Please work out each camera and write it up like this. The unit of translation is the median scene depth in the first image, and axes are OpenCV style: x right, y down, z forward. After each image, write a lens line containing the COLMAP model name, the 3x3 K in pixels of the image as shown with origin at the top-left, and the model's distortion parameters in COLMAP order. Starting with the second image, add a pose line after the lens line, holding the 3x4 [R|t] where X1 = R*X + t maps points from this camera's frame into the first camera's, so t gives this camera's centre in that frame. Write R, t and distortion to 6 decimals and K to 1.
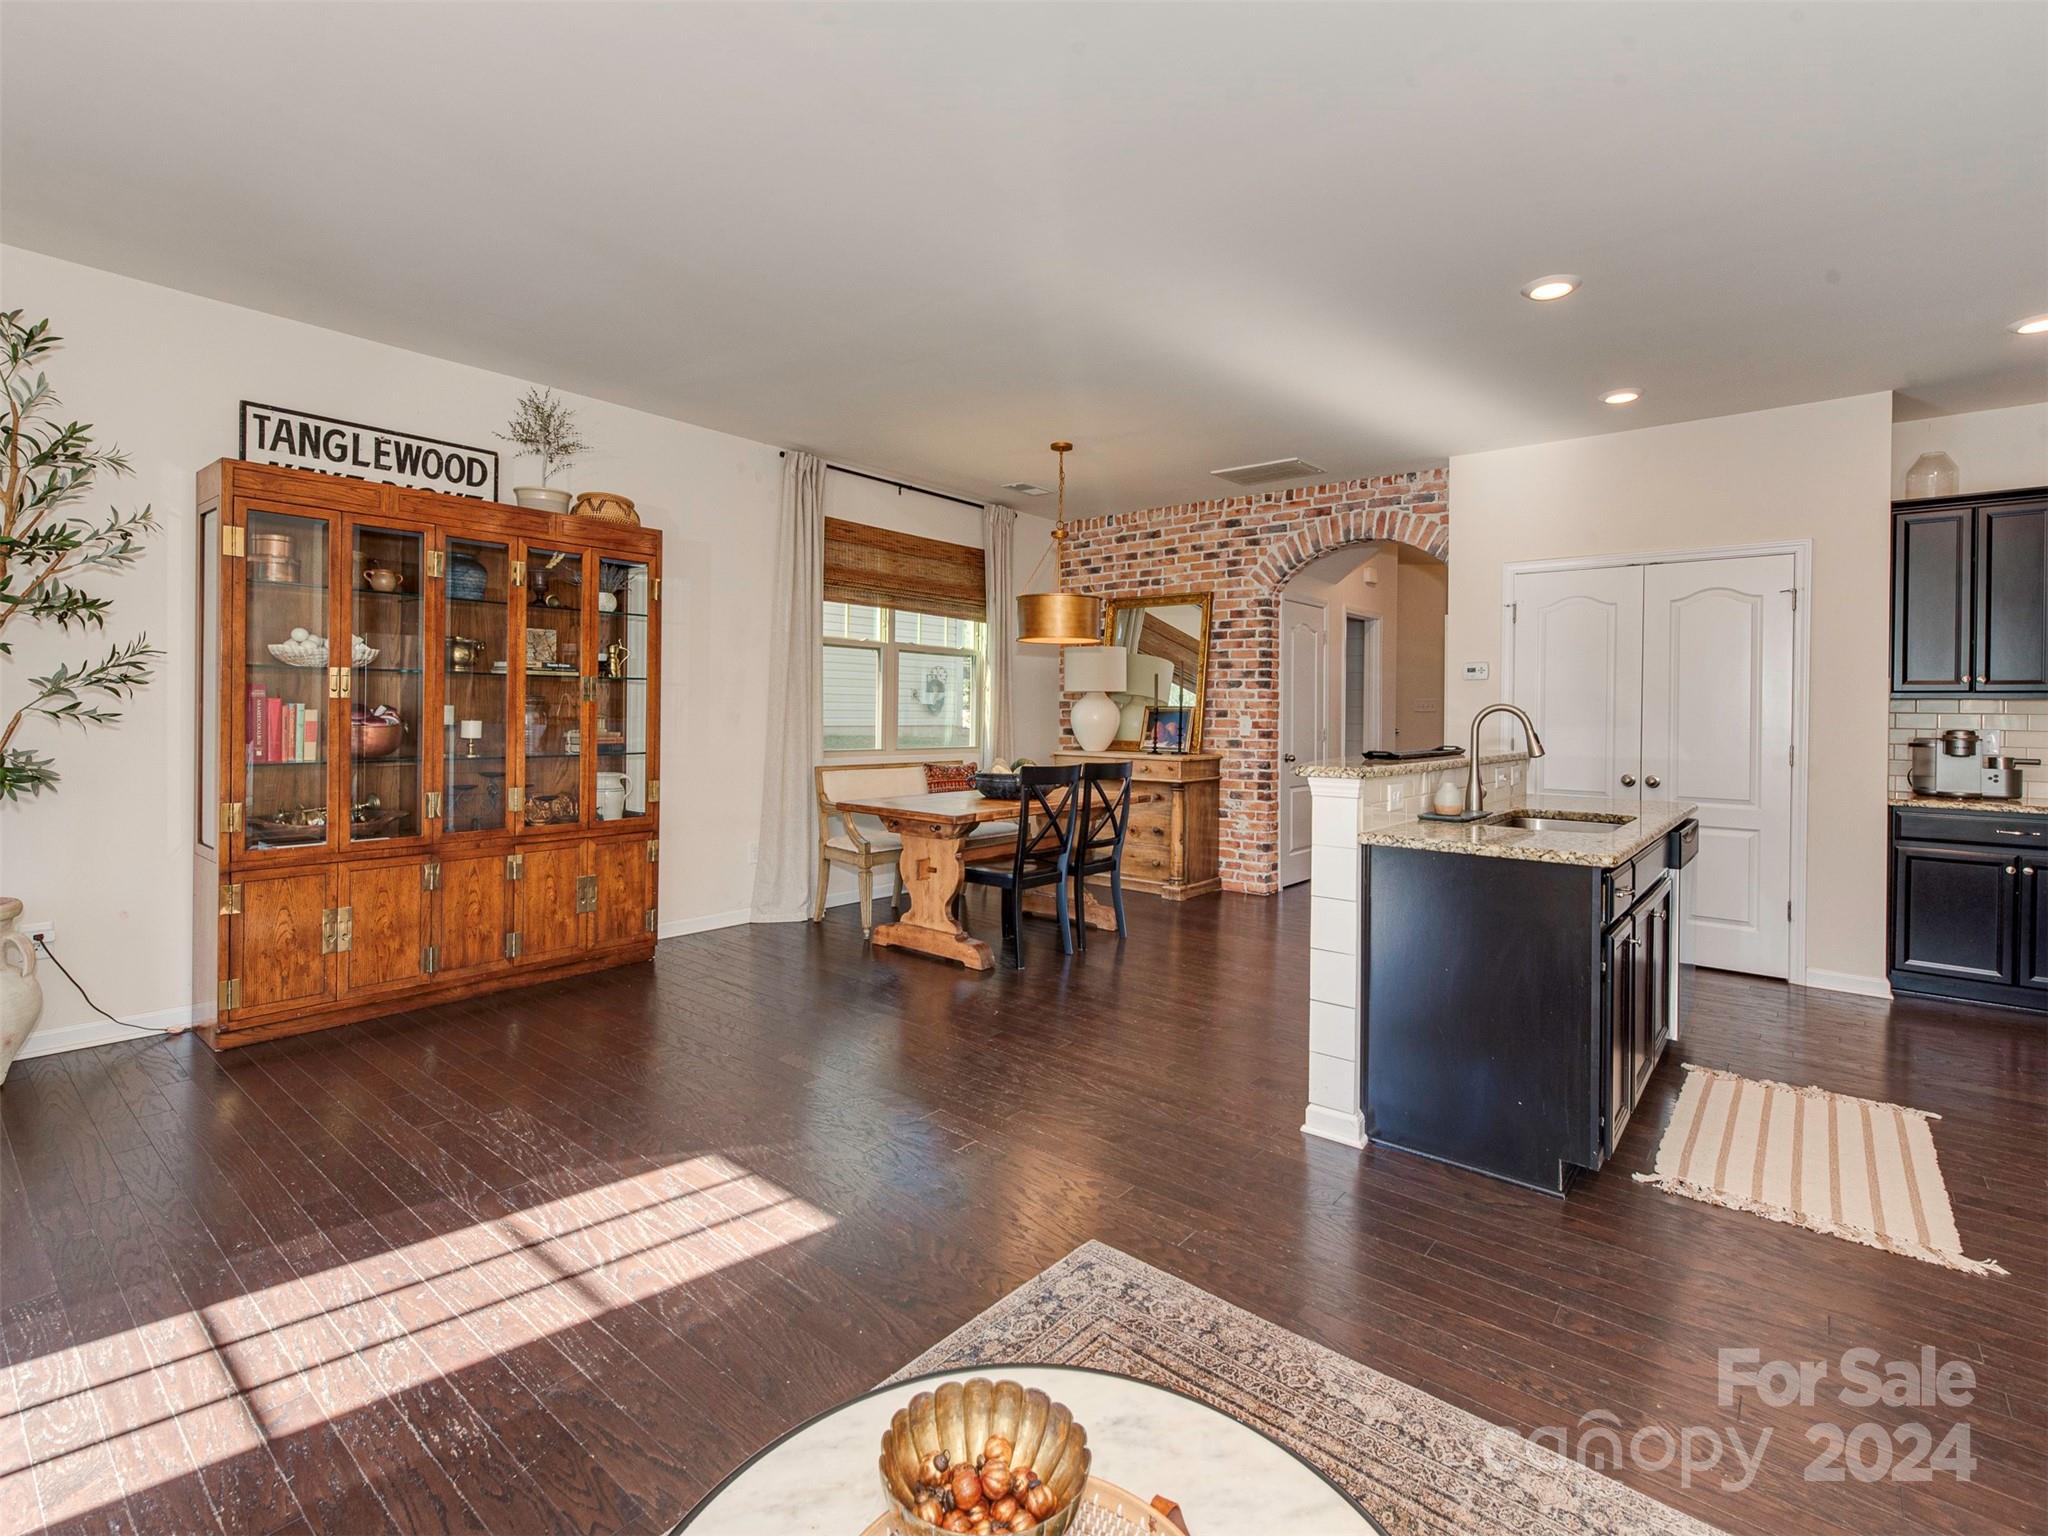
lens RADIAL K [[956.1, 0, 1027.7], [0, 956.1, 710.4], [0, 0, 1]] dist [-0.000508, -0.000281]
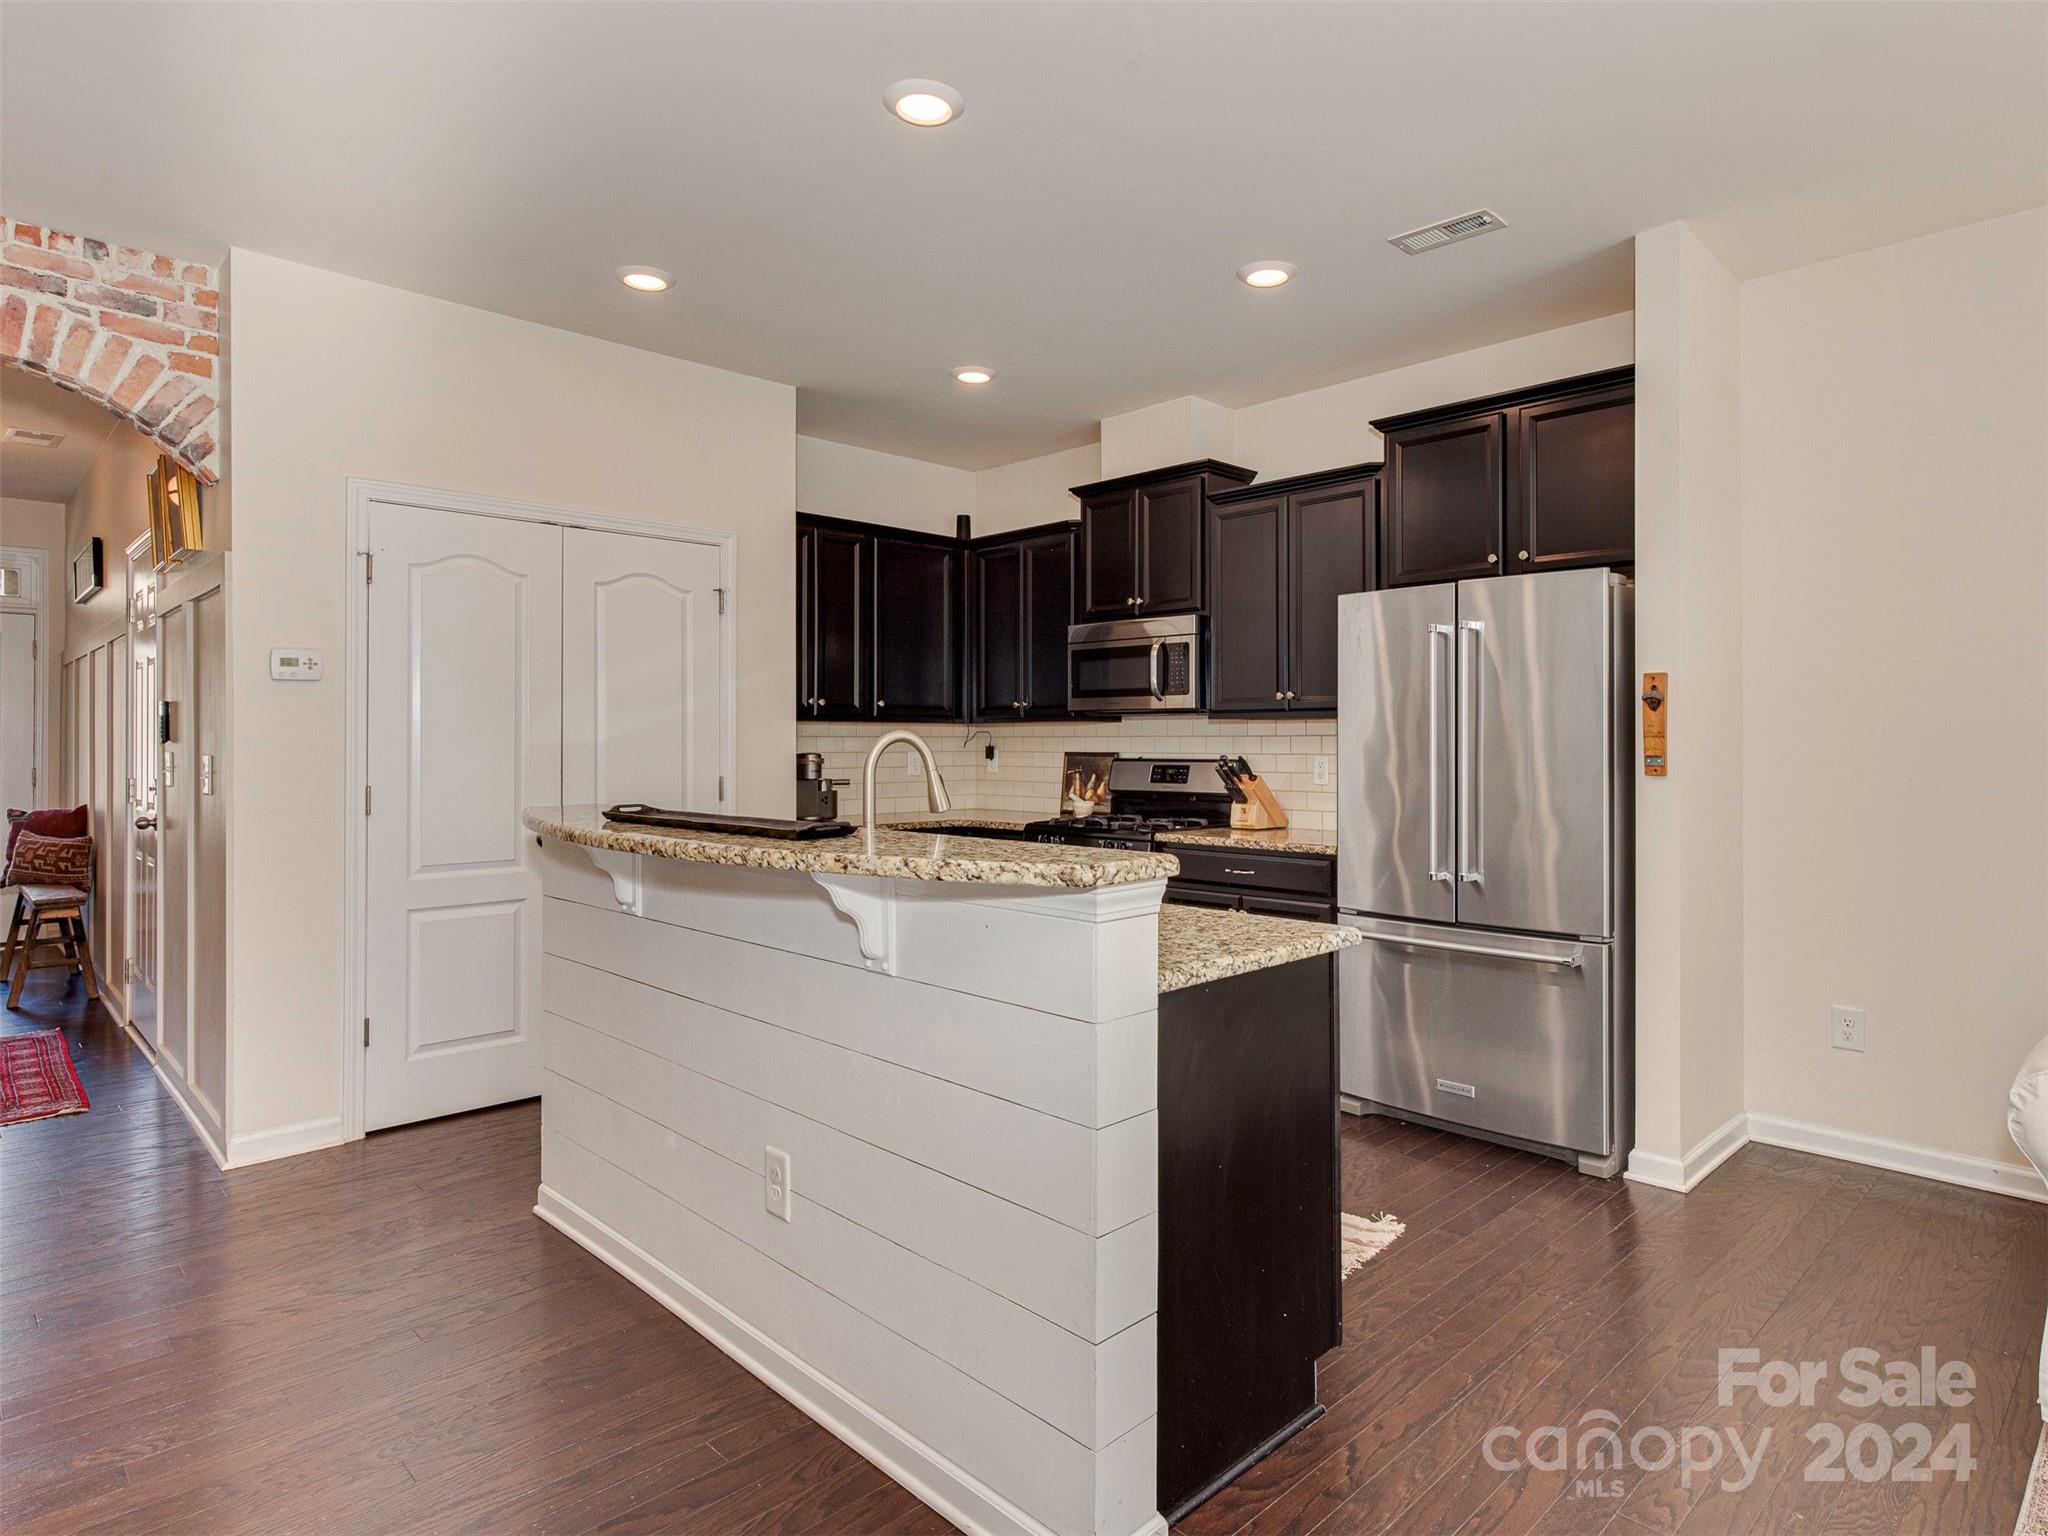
lens RADIAL K [[1165.7, 0, 1073.7], [0, 1165.7, 723.6], [0, 0, 1]] dist [0.003041, 0.001158]
pose [[0.079439, 0.001544, 0.996838, -0.191126], [0.001074, 0.999998, -0.001634, -0.007269], [-0.996839, 0.001201, 0.079438, 0.627281]]
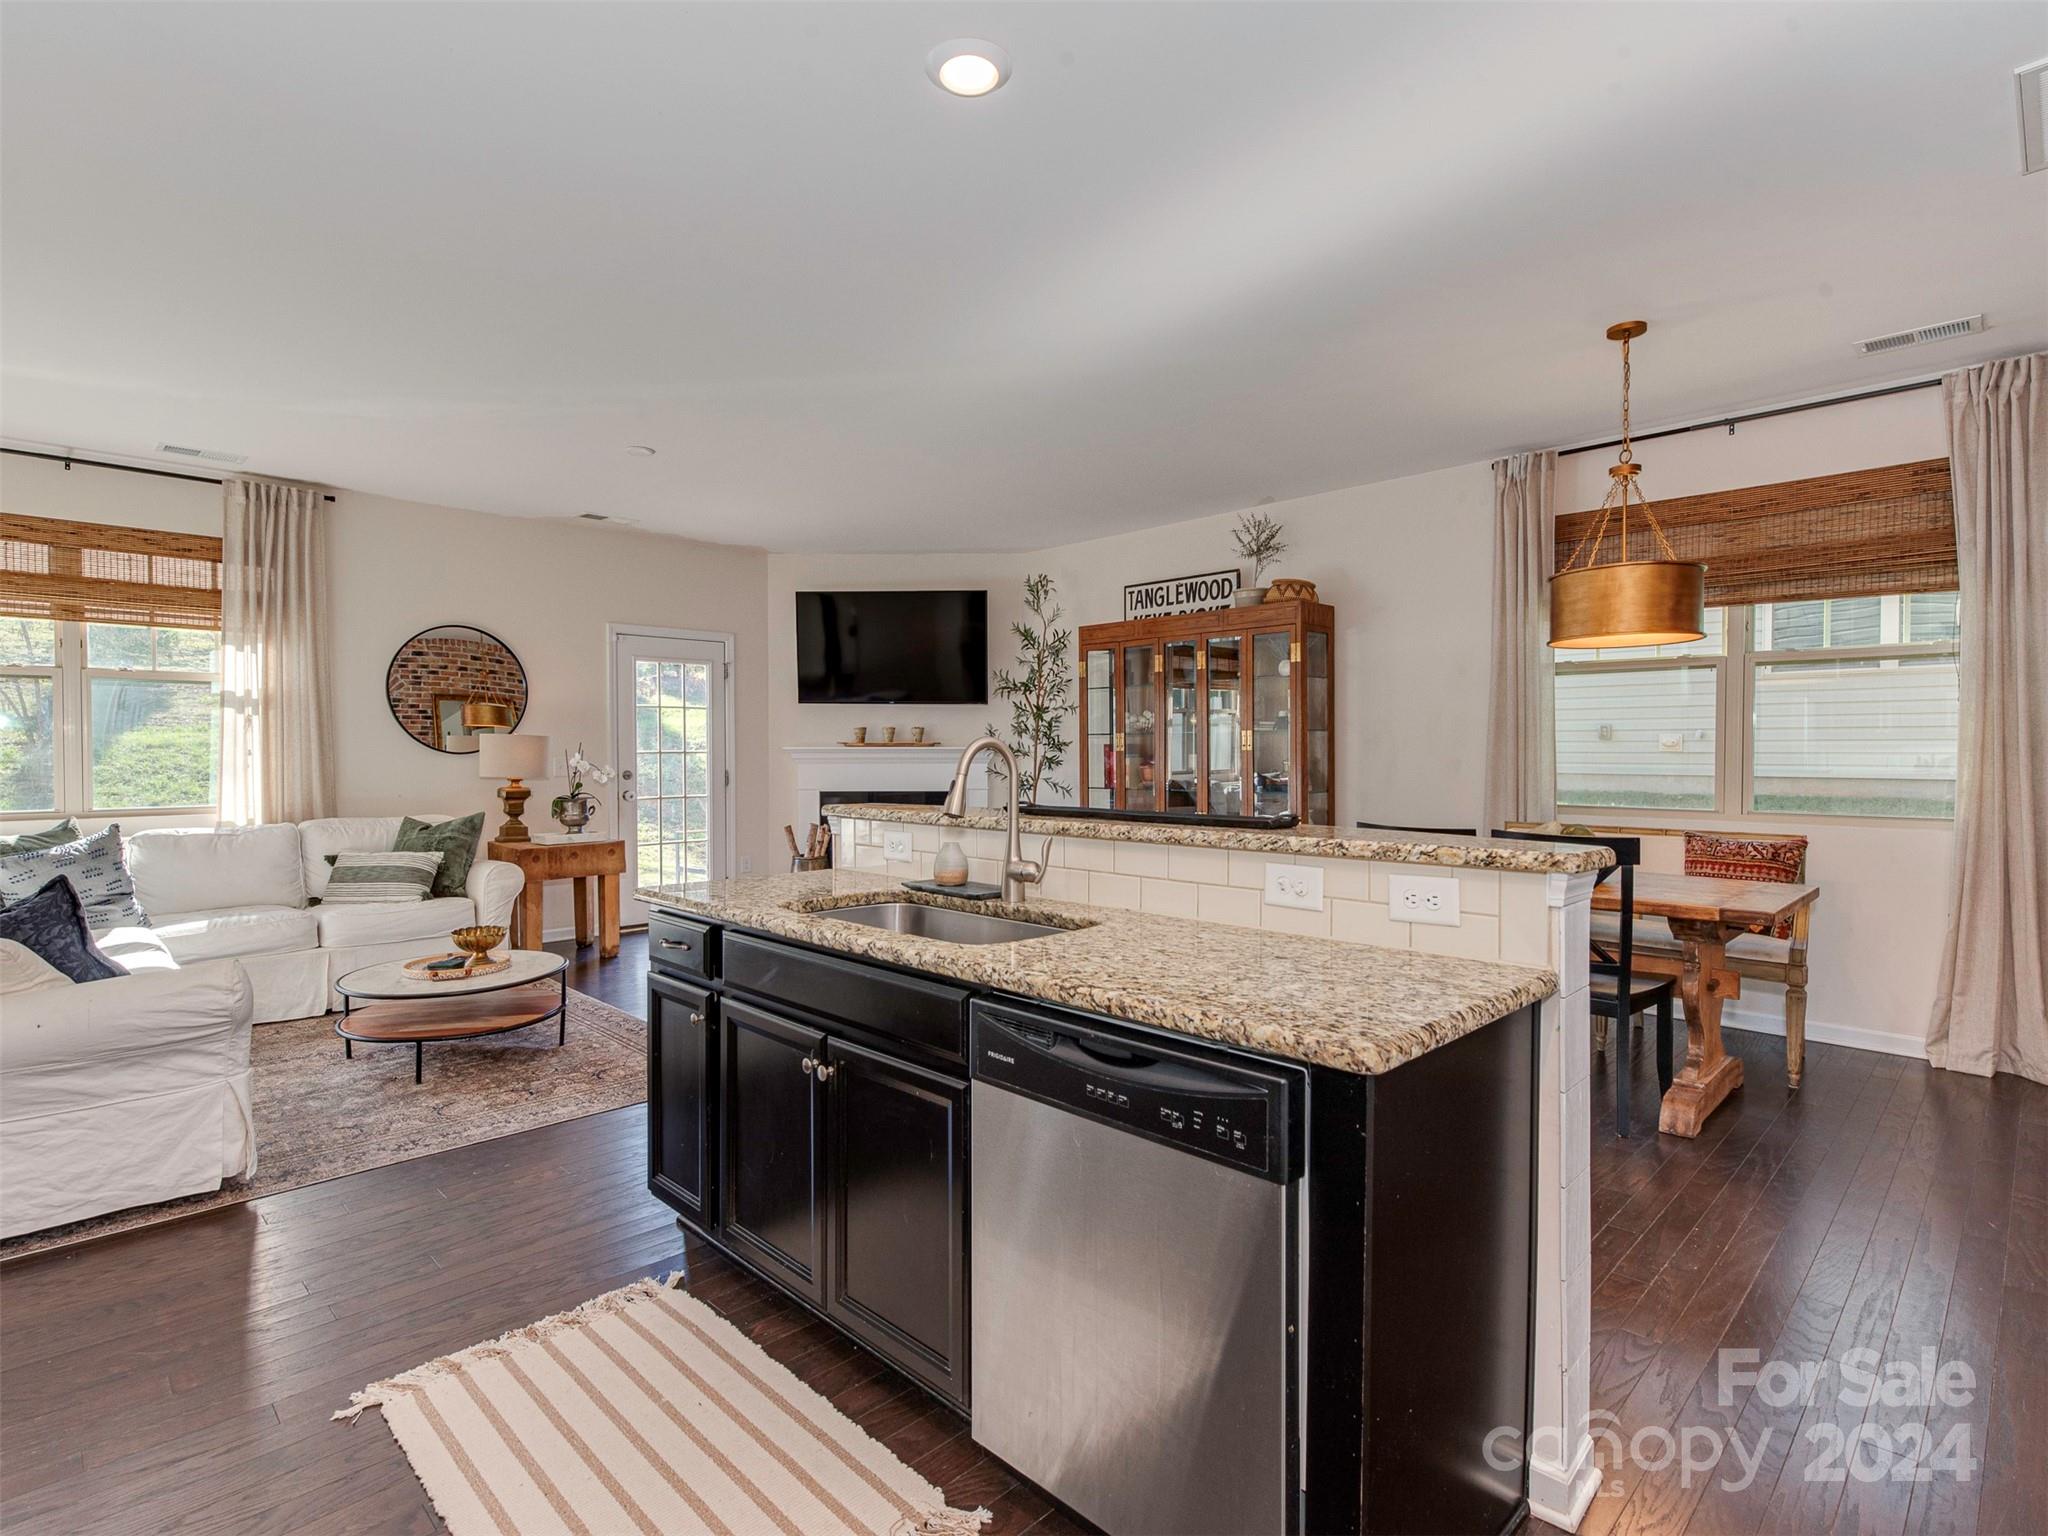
lens RADIAL K [[963.5, 0, 992.2], [0, 963.5, 774.3], [0, 0, 1]] dist [-0.003560, -0.001005]
pose [[-0.094516, 0.009206, -0.995481, 0.879054], [0.001449, 0.999957, 0.009110, 0.010582], [0.995522, -0.000581, -0.094525, 0.807839]]
